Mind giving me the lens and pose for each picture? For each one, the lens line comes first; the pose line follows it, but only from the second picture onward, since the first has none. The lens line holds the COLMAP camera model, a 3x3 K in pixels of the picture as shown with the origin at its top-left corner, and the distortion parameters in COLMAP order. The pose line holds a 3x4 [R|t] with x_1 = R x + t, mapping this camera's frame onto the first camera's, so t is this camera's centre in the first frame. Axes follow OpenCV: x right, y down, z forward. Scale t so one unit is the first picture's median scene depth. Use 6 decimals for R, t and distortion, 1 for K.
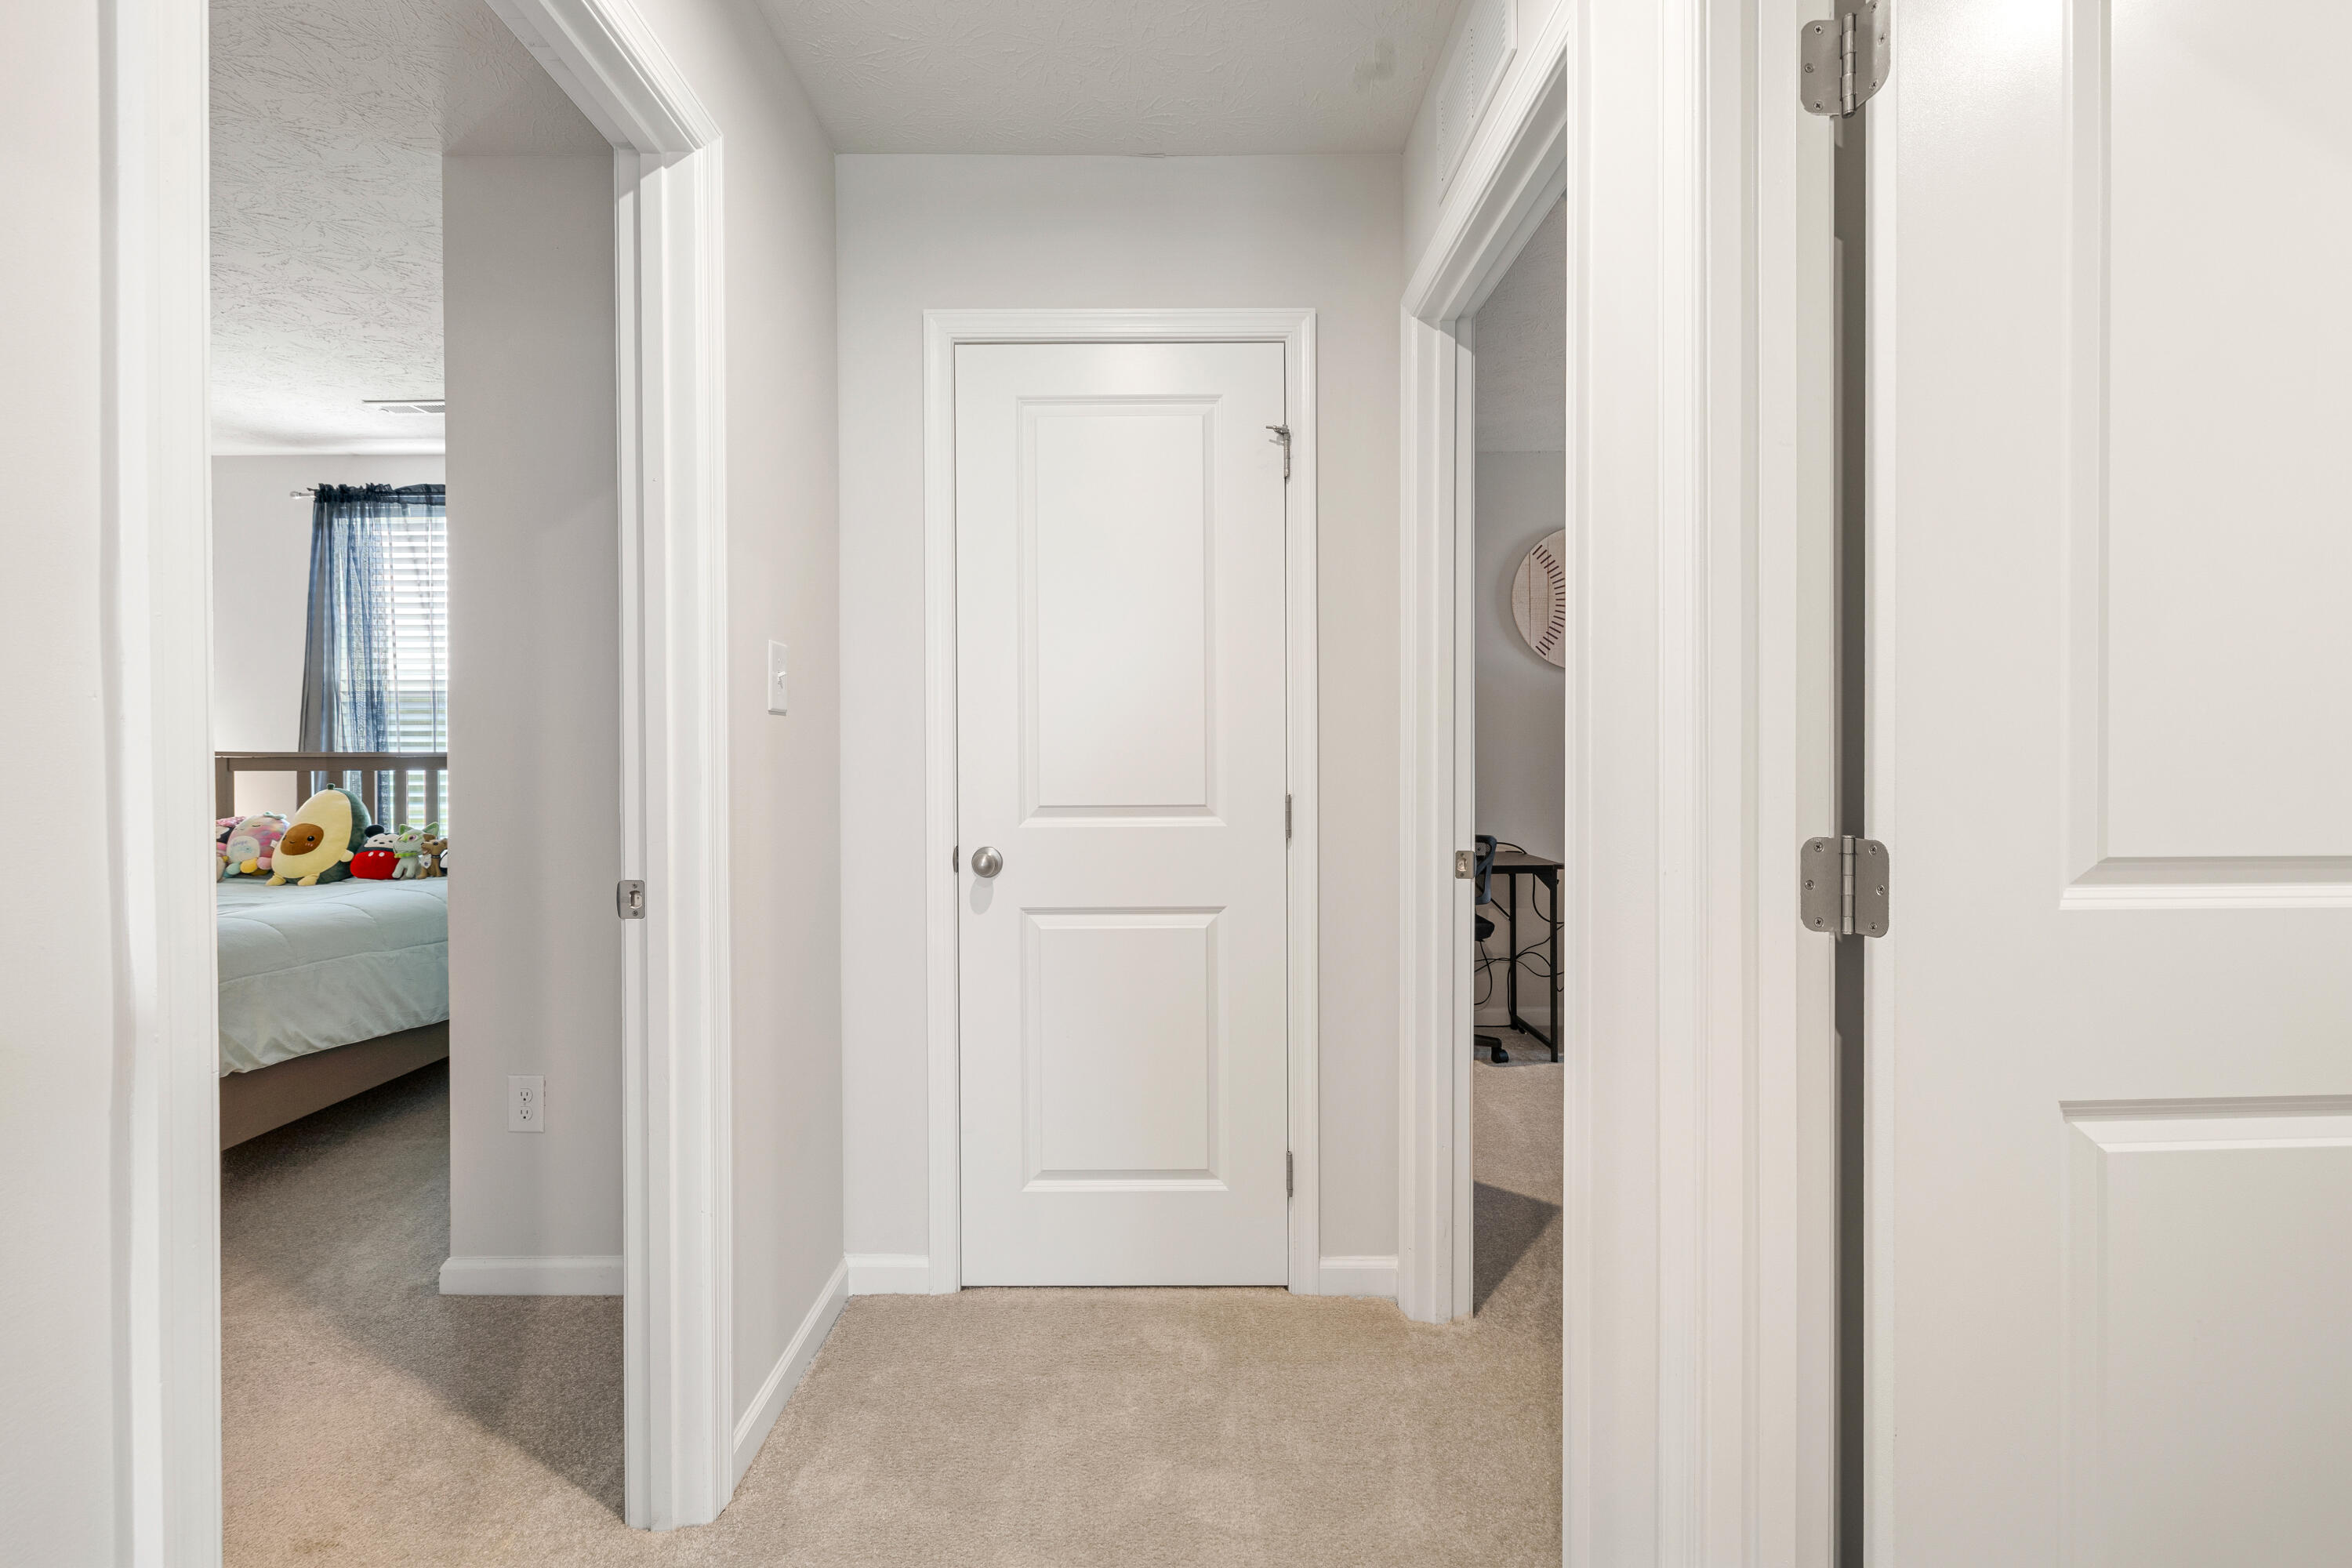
lens RADIAL K [[982.7, 0, 1165.8], [0, 982.7, 764.9], [0, 0, 1]] dist [-0.001581, 0.000803]
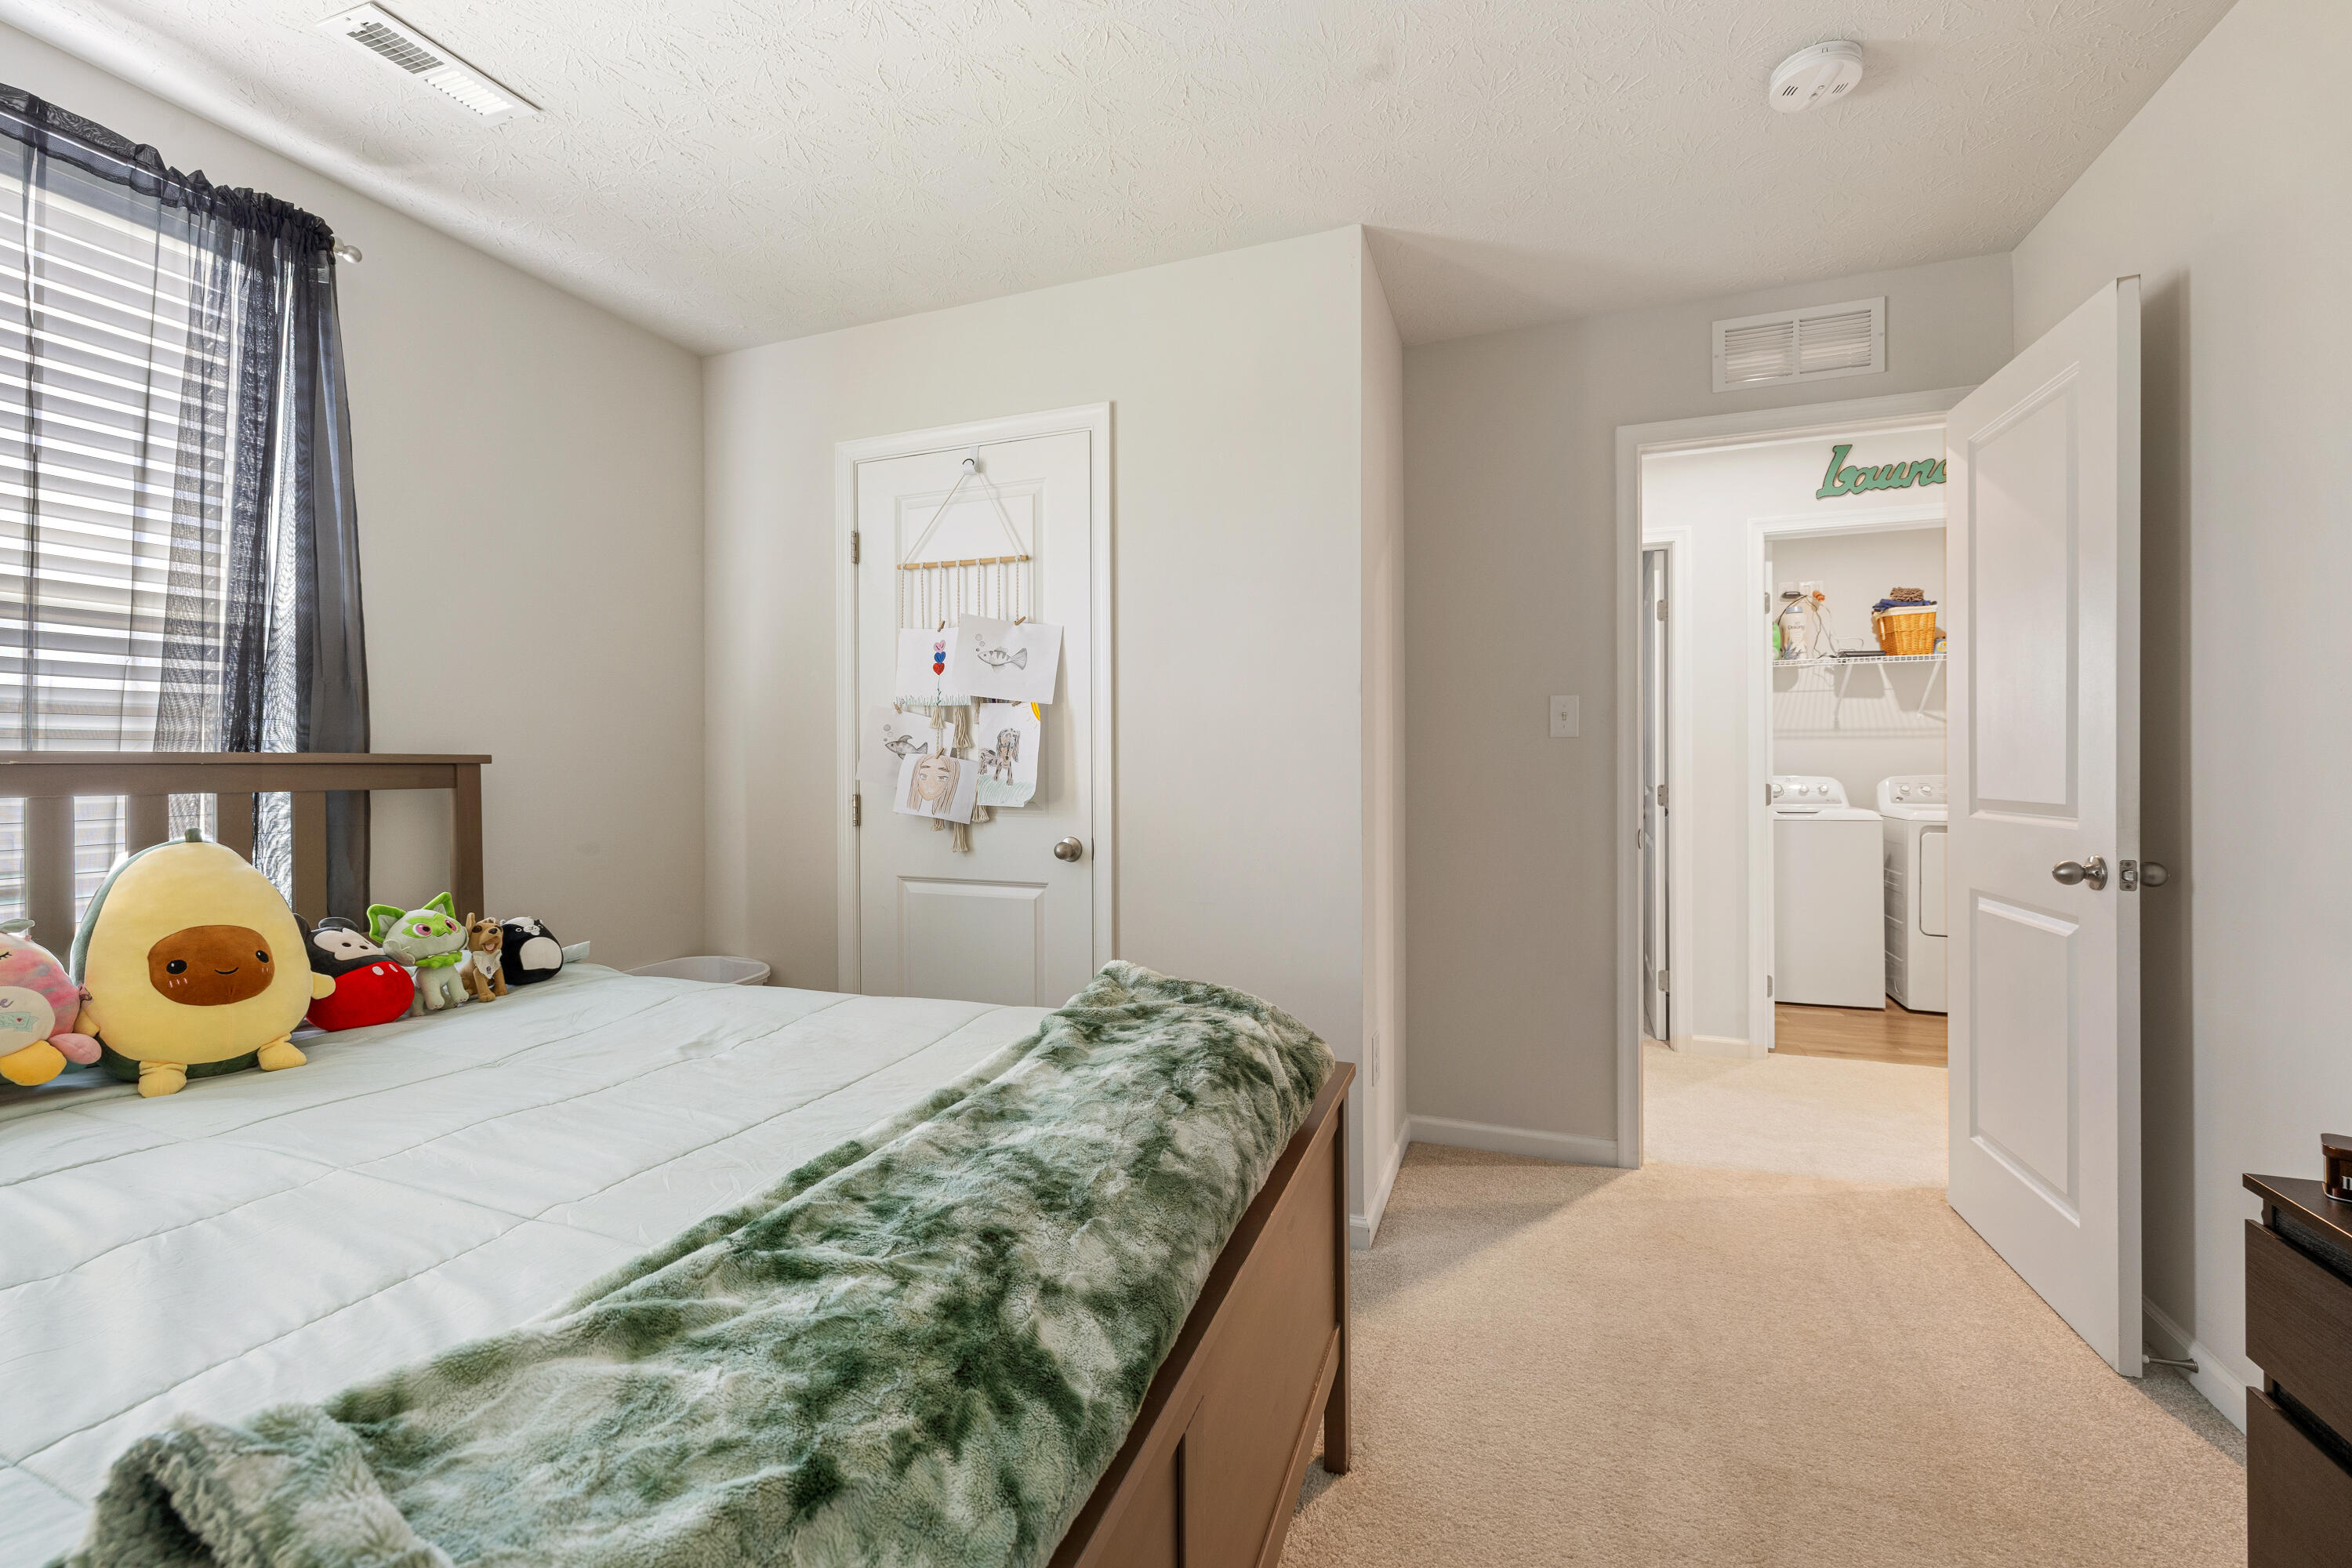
lens RADIAL K [[982.7, 0, 1165.8], [0, 982.7, 764.9], [0, 0, 1]] dist [-0.001581, 0.000803]
pose [[0.372029, -0.000278, 0.928221, -1.093813], [0.009481, 0.999949, -0.003500, -0.002171], [-0.928173, 0.010102, 0.372013, 0.471670]]
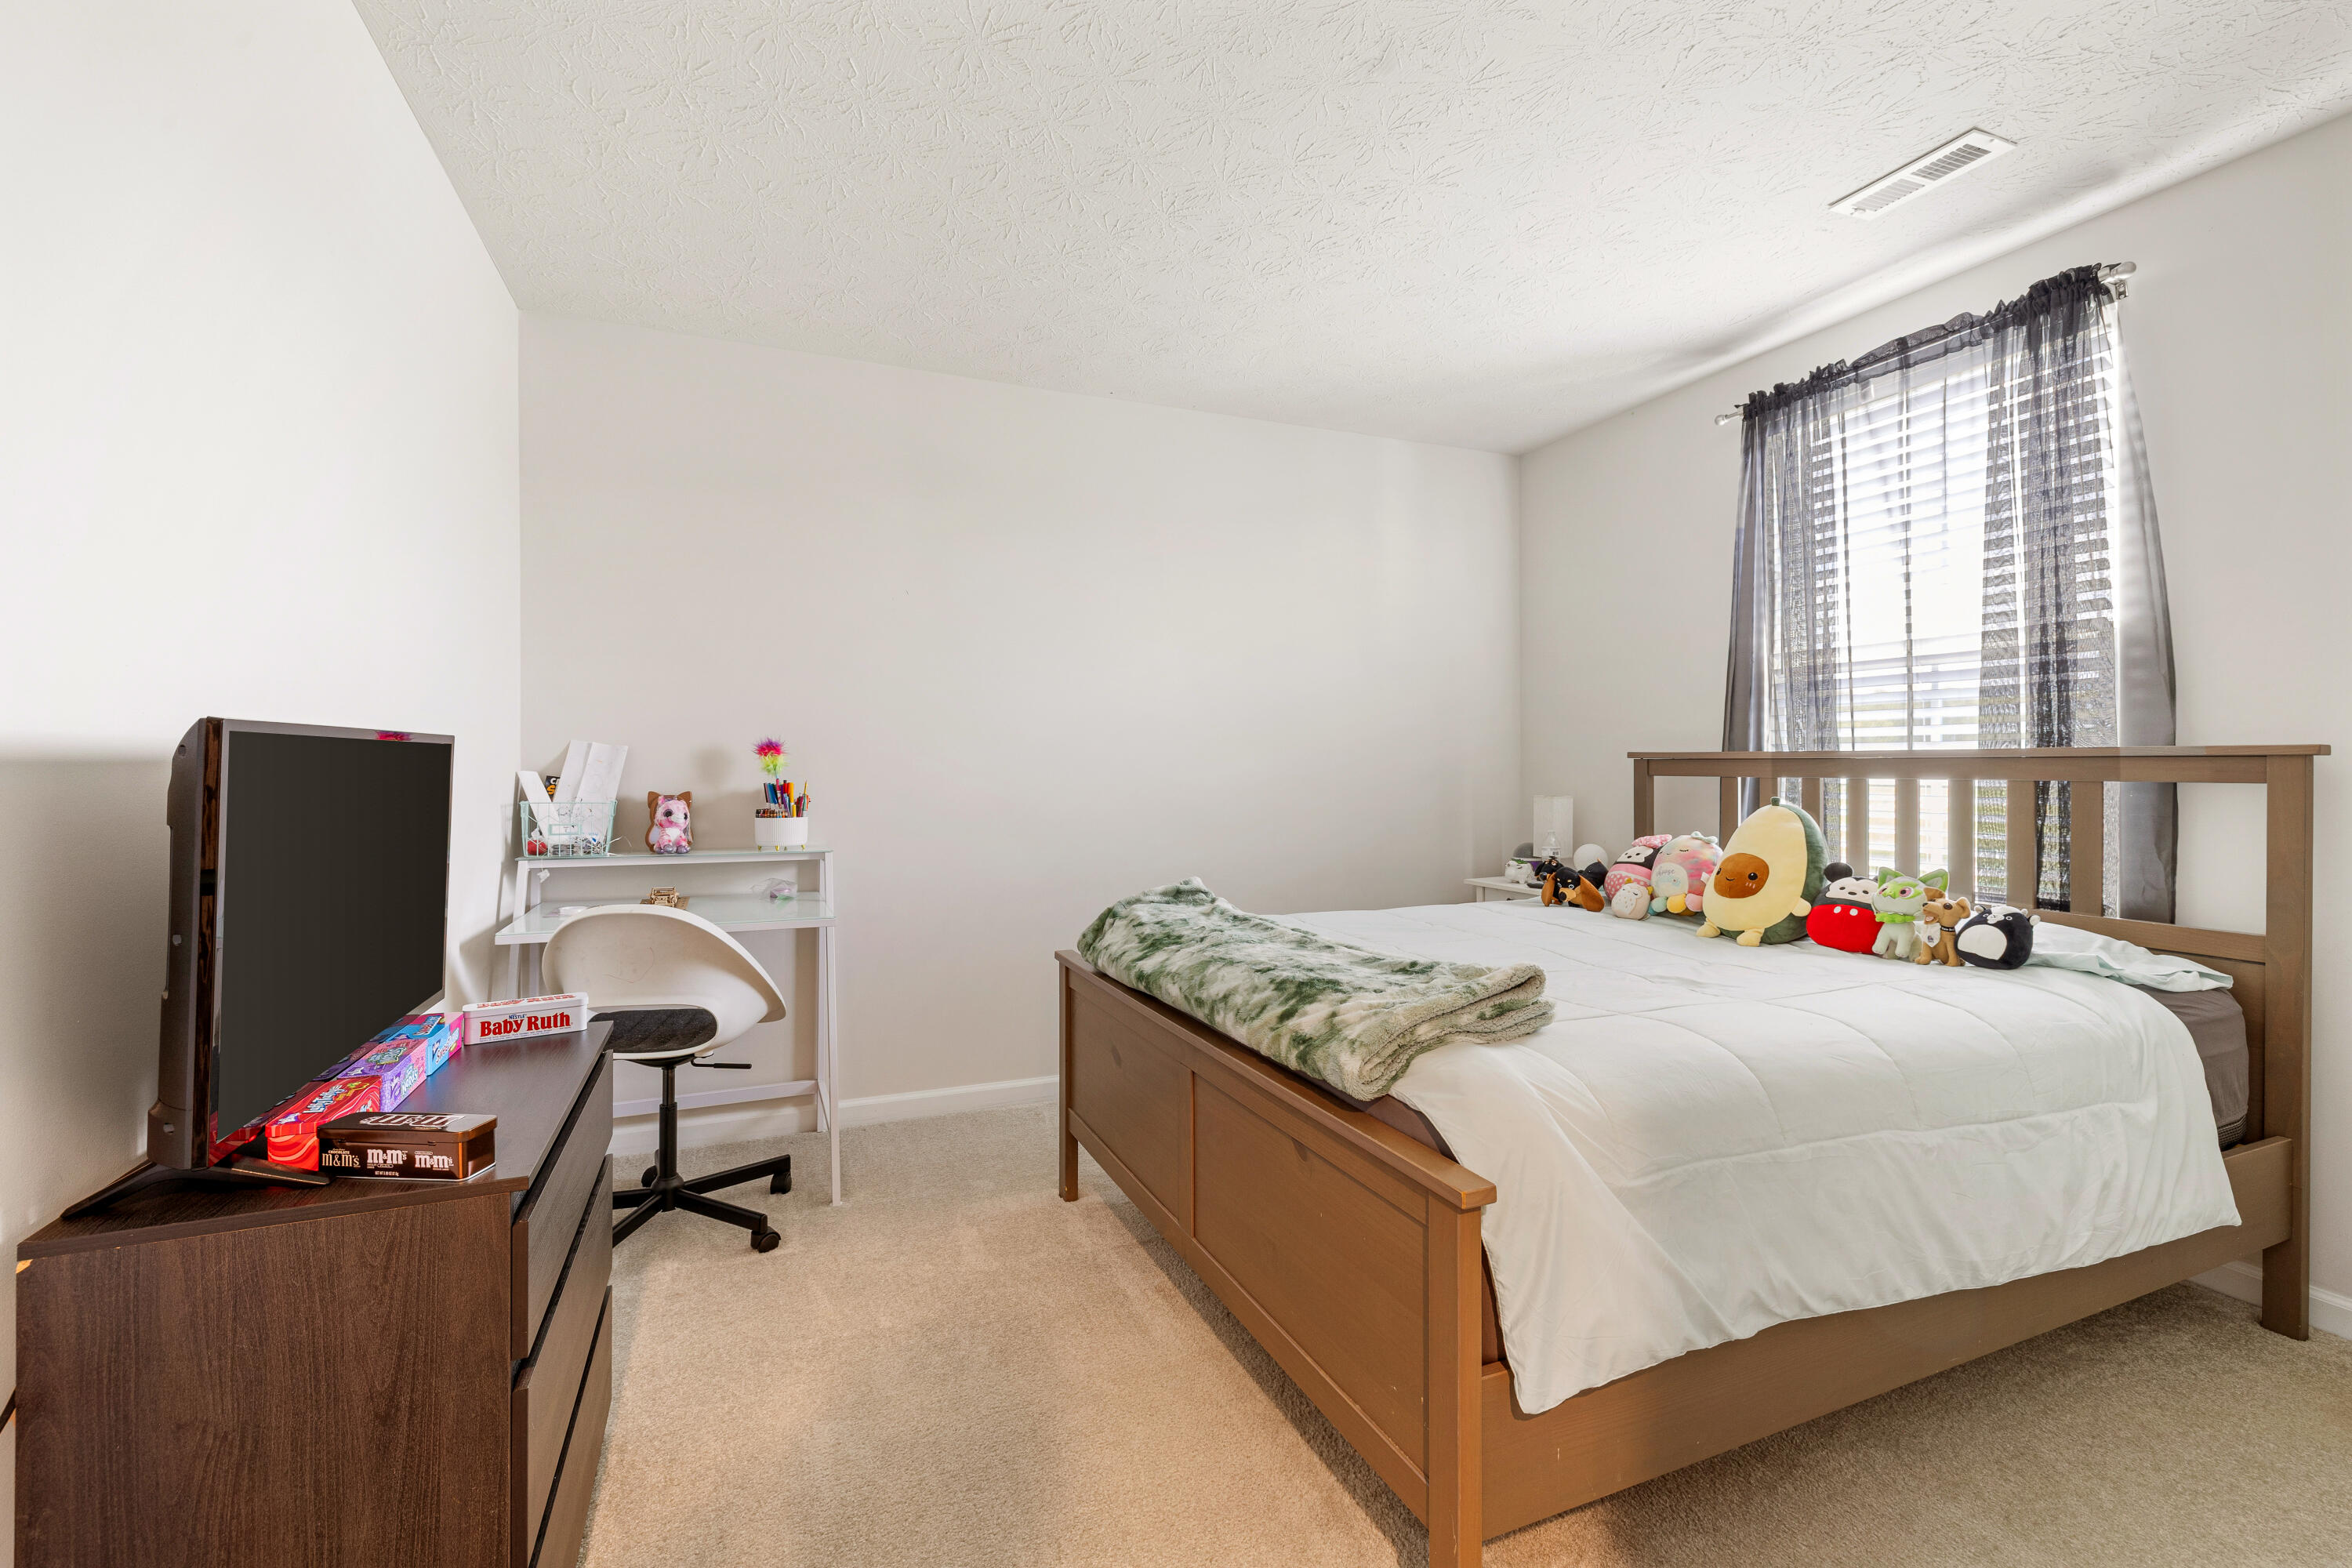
lens RADIAL K [[982.7, 0, 1165.8], [0, 982.7, 764.9], [0, 0, 1]] dist [-0.001581, 0.000803]
pose [[0.363782, 0.002822, -0.931480, -0.369729], [-0.004359, 0.999990, 0.001327, -0.002380], [0.931474, 0.003577, 0.363790, 0.356459]]
